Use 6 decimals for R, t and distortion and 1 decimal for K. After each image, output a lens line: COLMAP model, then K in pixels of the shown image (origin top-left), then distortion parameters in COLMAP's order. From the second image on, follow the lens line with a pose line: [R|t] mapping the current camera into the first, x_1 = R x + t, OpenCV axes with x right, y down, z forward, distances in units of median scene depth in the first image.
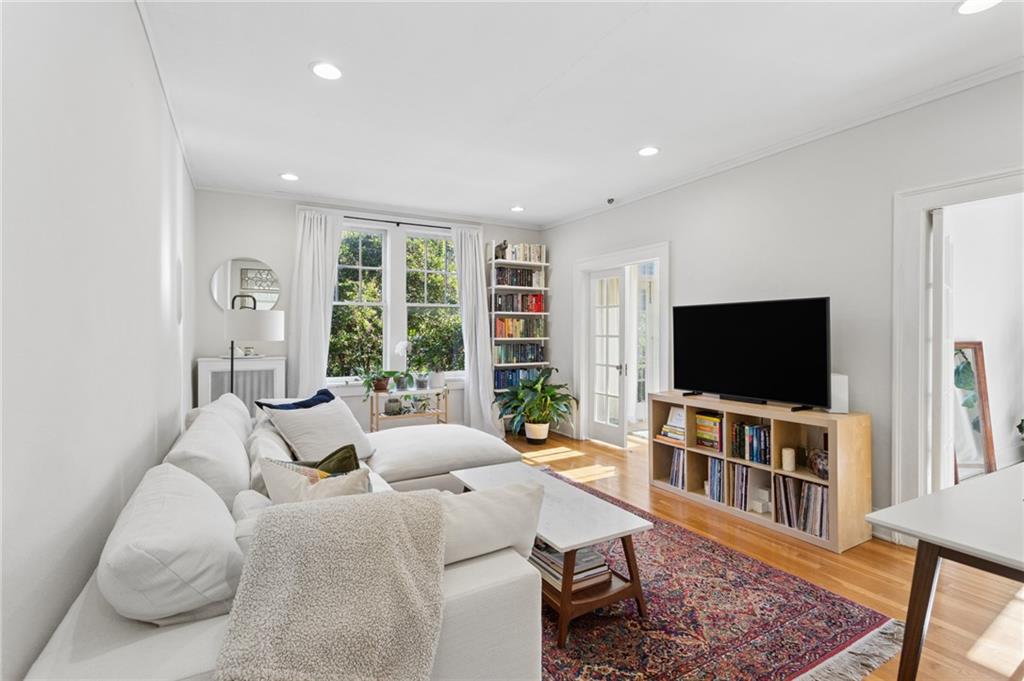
lens RADIAL K [[481.6, 0, 512.0], [0, 481.6, 340.5], [0, 0, 1]] dist [0.003594, 0.000769]
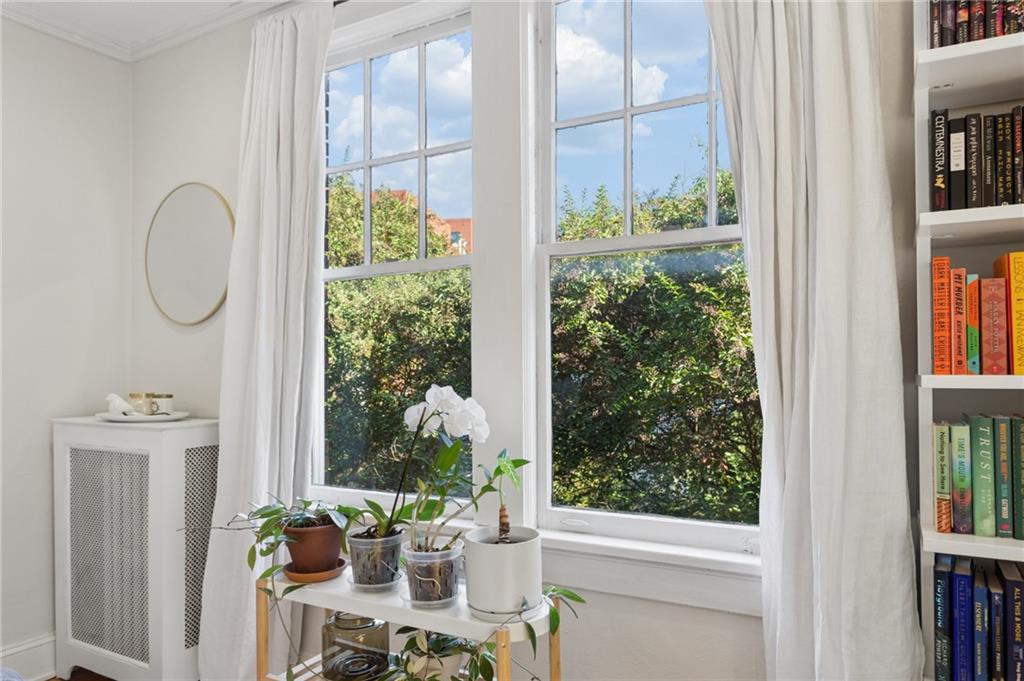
lens RADIAL K [[682.2, 0, 511.8], [0, 682.2, 358.5], [0, 0, 1]] dist [-0.001243, -0.000135]
pose [[0.523296, -0.016874, -0.851984, 0.147771], [-0.010100, 0.999611, -0.026001, -0.005849], [0.852091, 0.022211, 0.522922, 1.191343]]
